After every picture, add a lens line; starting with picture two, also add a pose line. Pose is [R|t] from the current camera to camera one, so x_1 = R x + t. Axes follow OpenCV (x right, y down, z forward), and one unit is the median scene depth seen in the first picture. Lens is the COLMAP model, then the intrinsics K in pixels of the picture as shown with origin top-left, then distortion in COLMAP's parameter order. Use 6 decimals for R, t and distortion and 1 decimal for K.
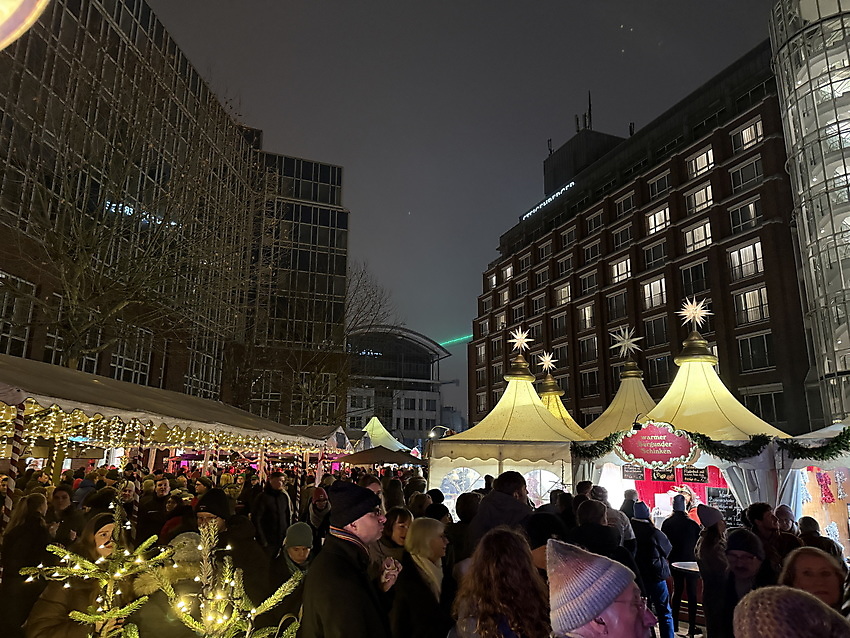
lens RADIAL K [[589.5, 0, 425.0], [0, 589.5, 319.0], [0, 0, 1]] dist [0.058968, -0.003490]
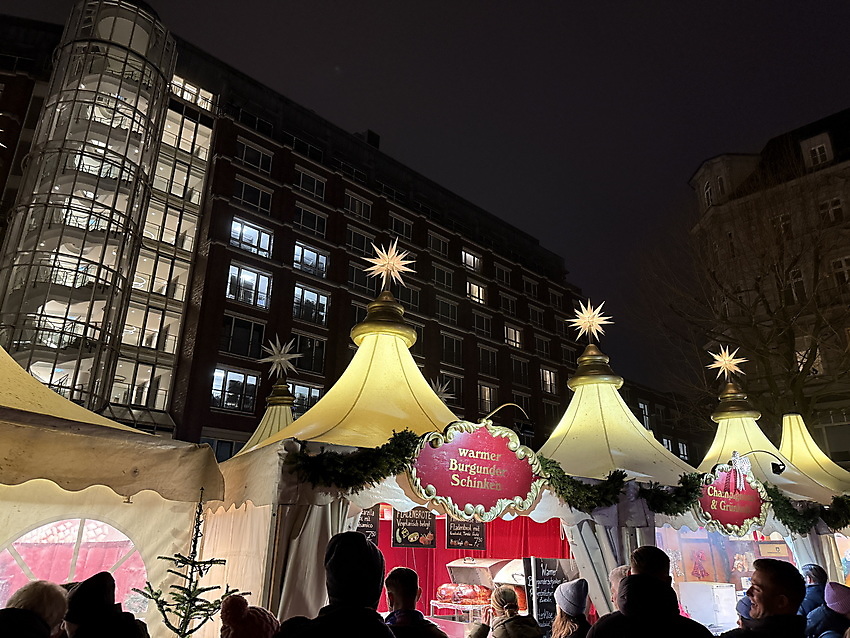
lens RADIAL K [[589.5, 0, 425.0], [0, 589.5, 319.0], [0, 0, 1]] dist [0.058968, -0.003490]
pose [[0.136774, 0.351597, 0.926106, -0.026865], [-0.256882, 0.915500, -0.309632, 0.062104], [-0.956715, -0.195551, 0.215536, 0.230521]]
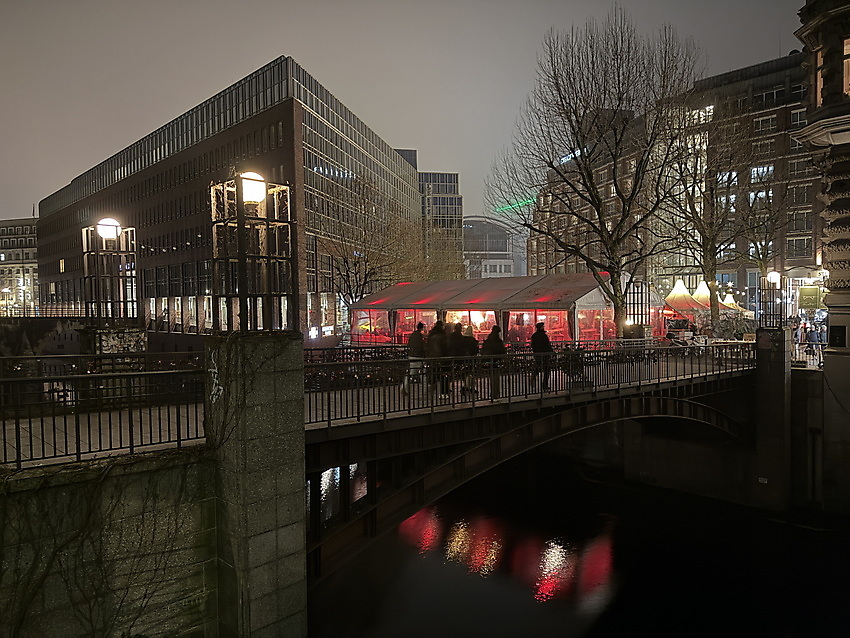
lens RADIAL K [[589.5, 0, 425.0], [0, 589.5, 319.0], [0, 0, 1]] dist [0.058968, -0.003490]
pose [[0.989784, -0.013105, -0.141972, 0.022113], [0.051422, 0.961558, 0.269745, -0.217001], [0.132979, -0.274289, 0.952408, -0.741448]]
